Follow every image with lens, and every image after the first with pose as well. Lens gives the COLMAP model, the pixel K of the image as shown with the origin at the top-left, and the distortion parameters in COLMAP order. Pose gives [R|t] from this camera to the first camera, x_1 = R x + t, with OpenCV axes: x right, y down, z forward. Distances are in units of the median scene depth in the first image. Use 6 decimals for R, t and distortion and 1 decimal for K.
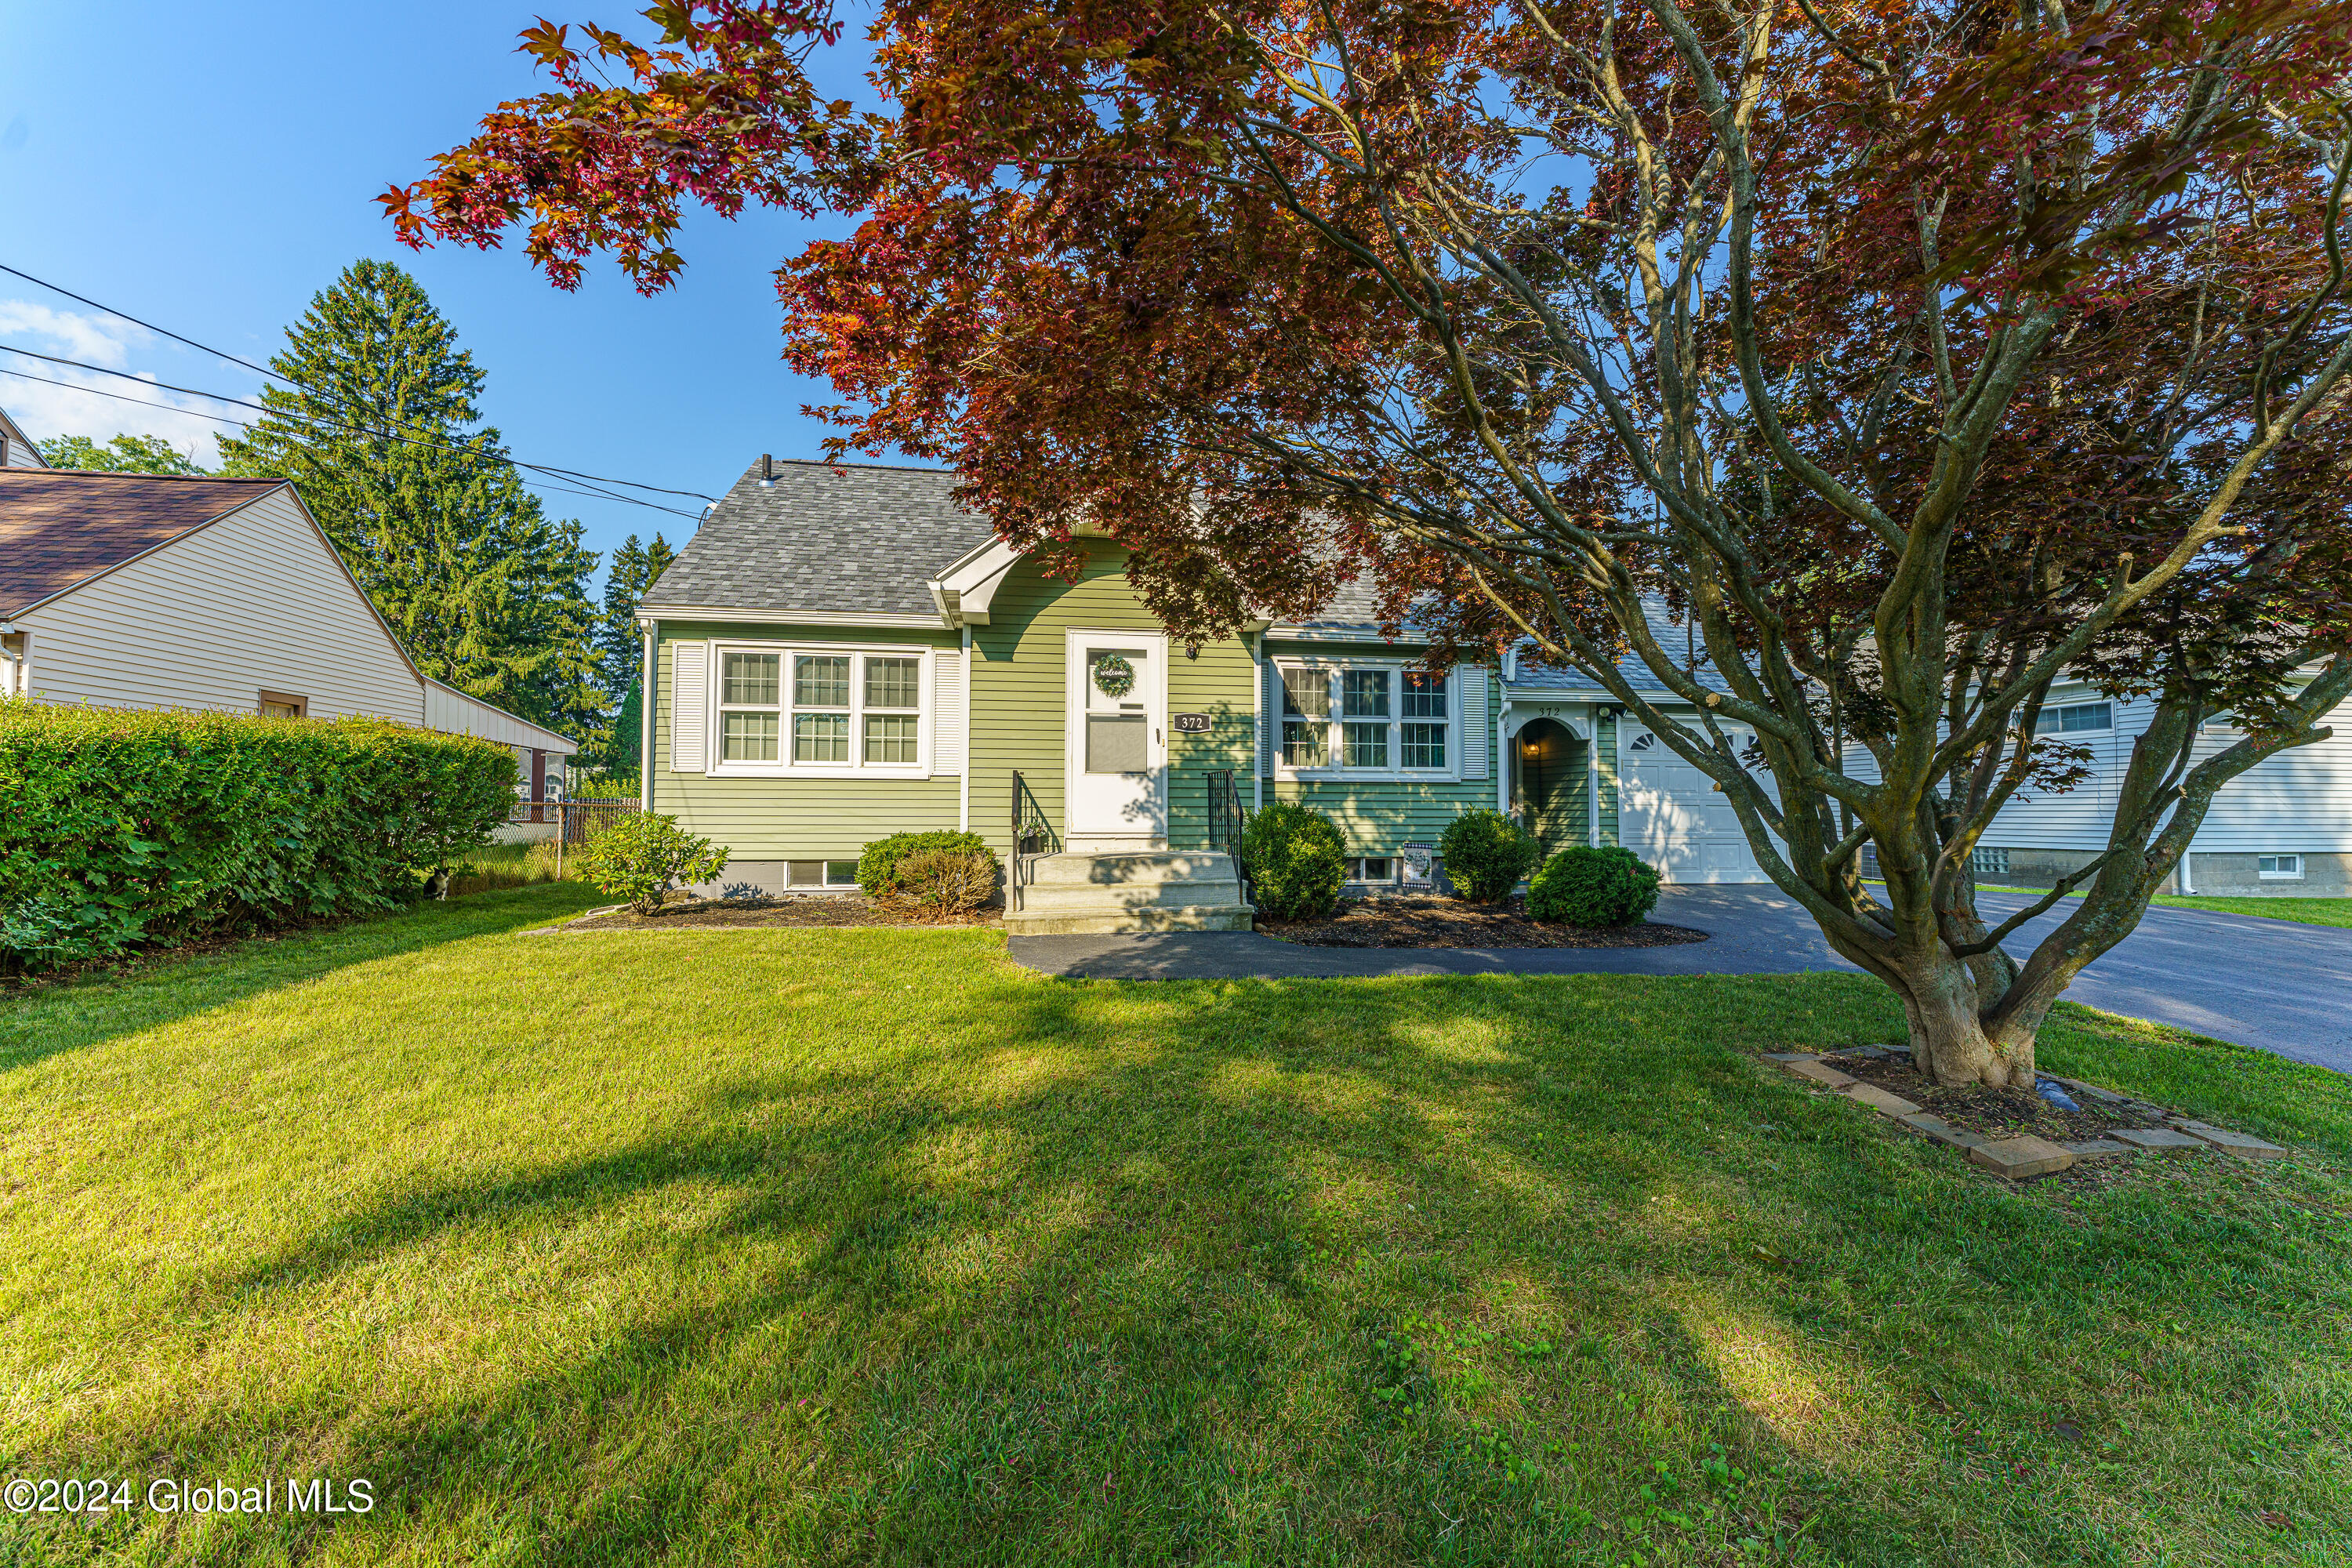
lens RADIAL K [[939.0, 0, 1175.9], [0, 939.0, 780.6], [0, 0, 1]] dist [0.001147, 0.000218]
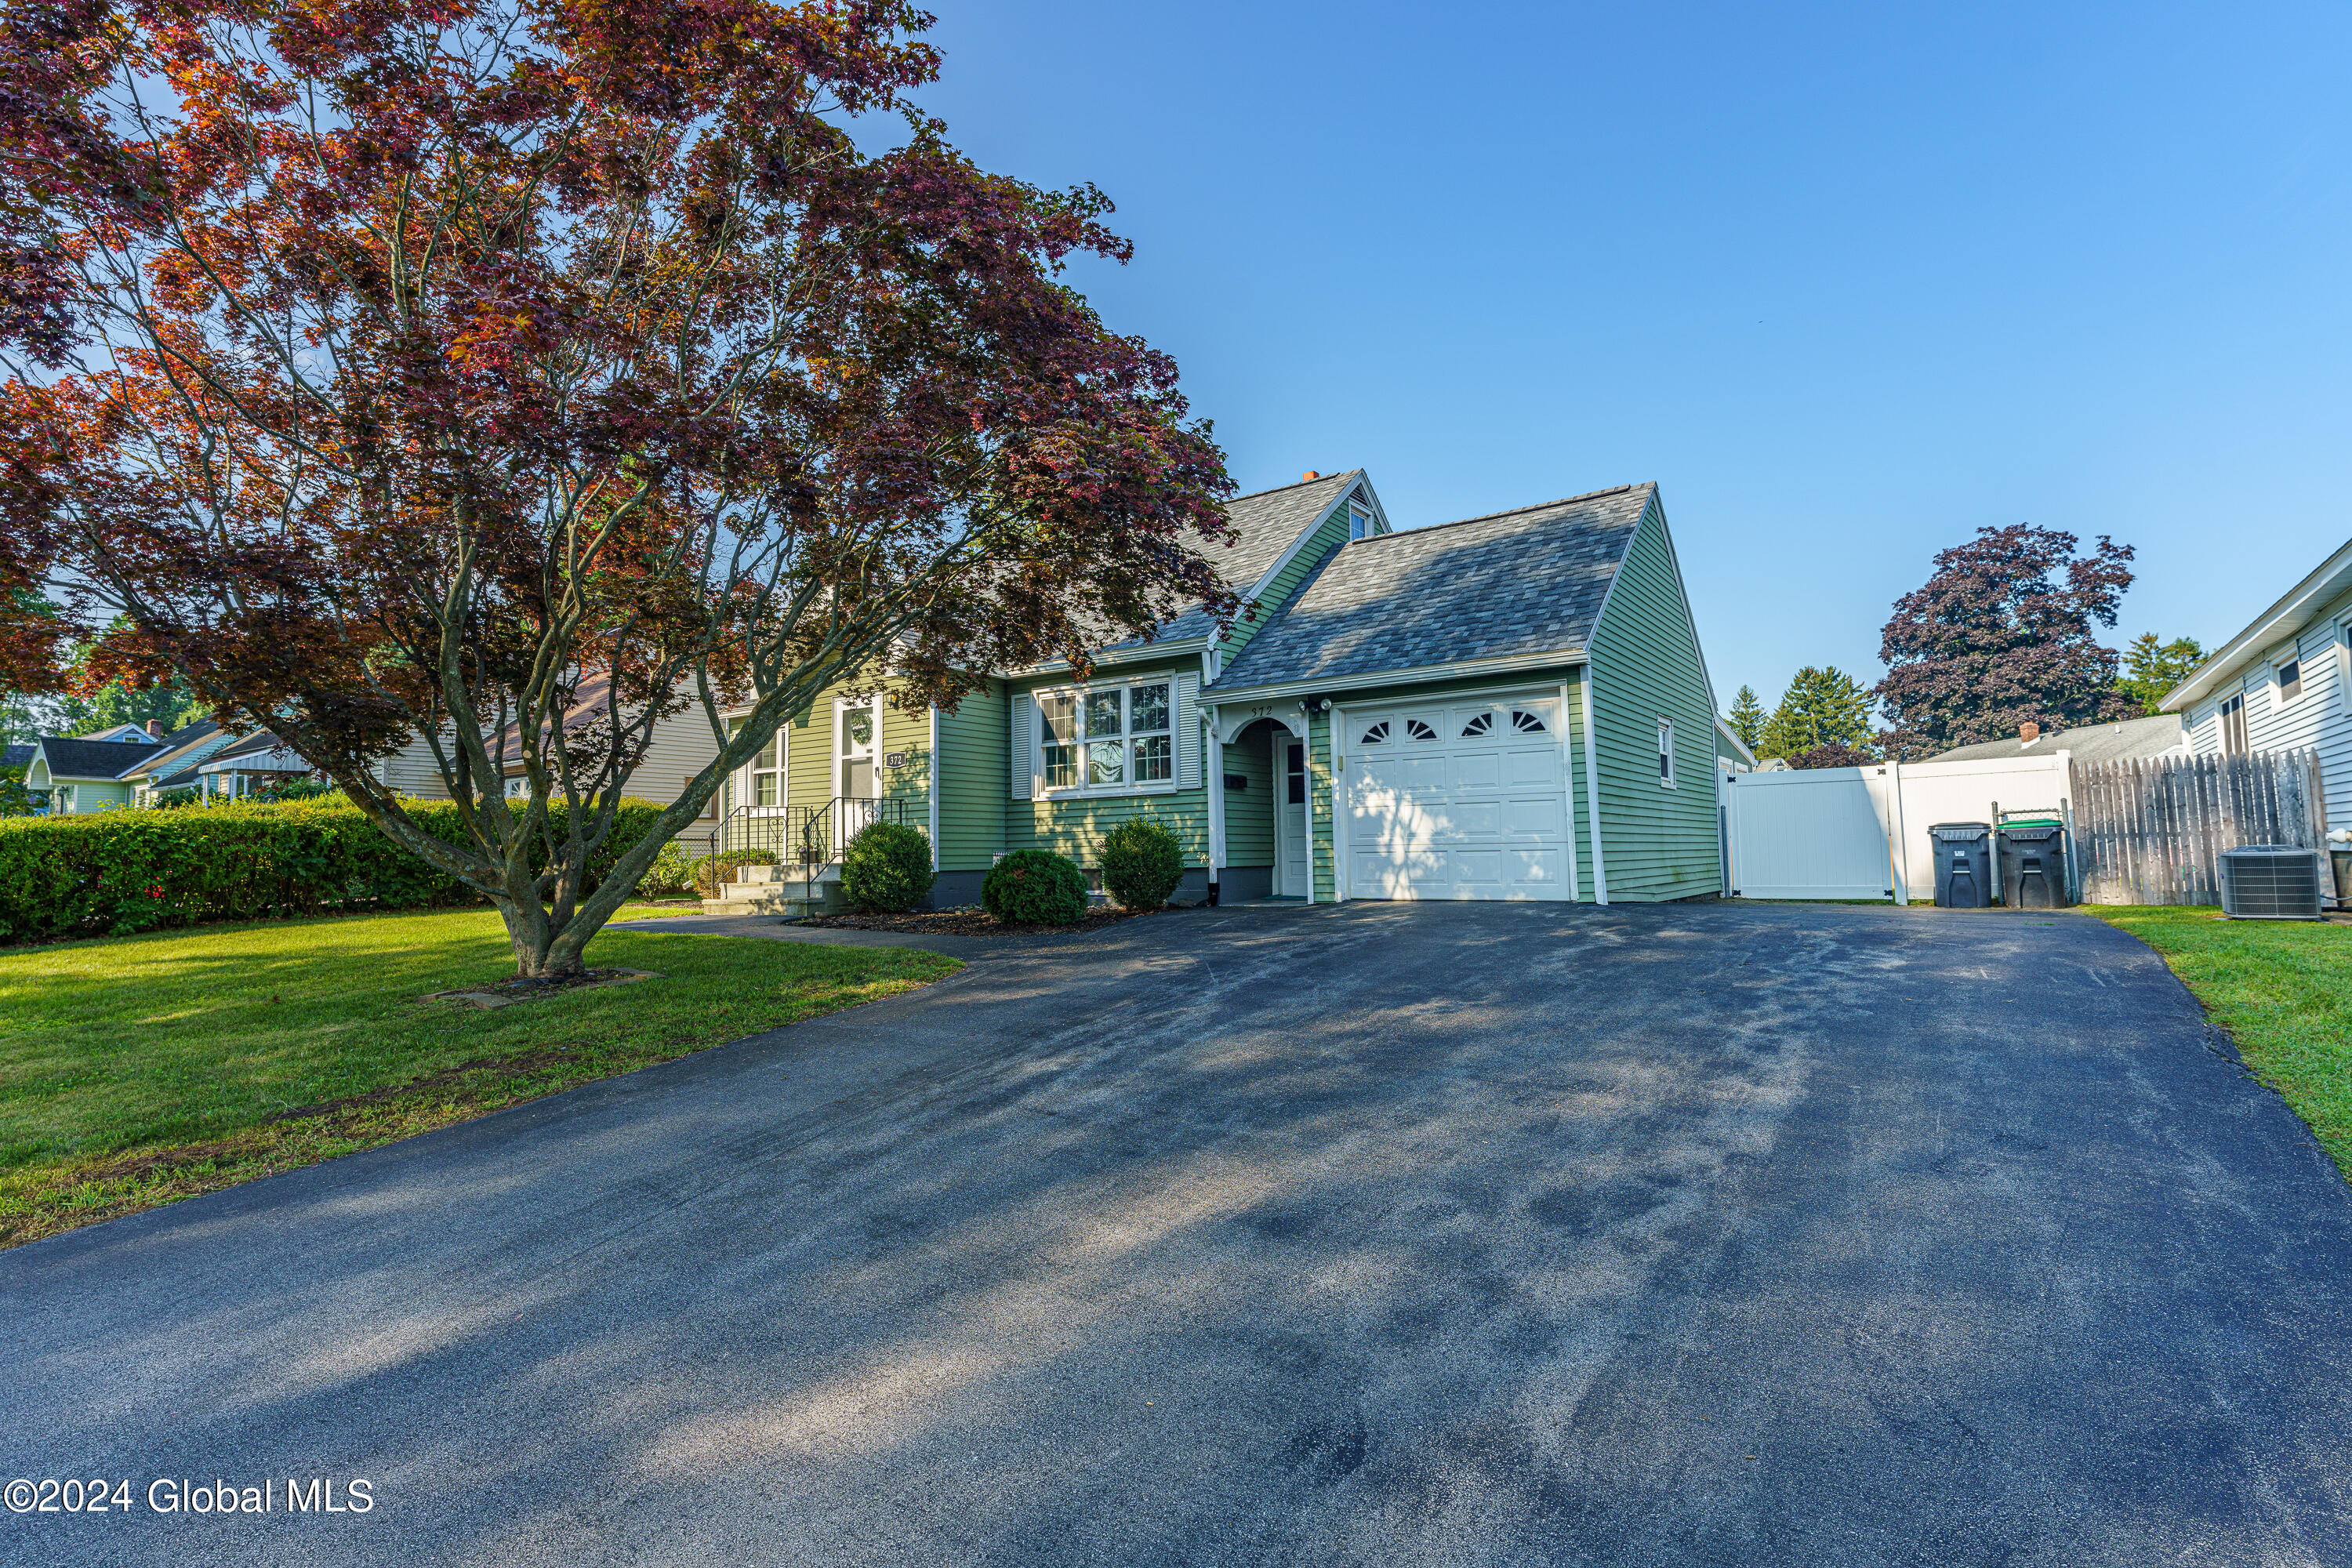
lens RADIAL K [[1105.7, 0, 1171.4], [0, 1105.7, 781.9], [0, 0, 1]] dist [-0.003207, -0.000060]
pose [[0.720682, -0.060281, -0.690640, 1.218274], [0.043055, 0.998181, -0.042197, 0.042516], [0.691927, 0.000675, 0.721967, 0.174709]]
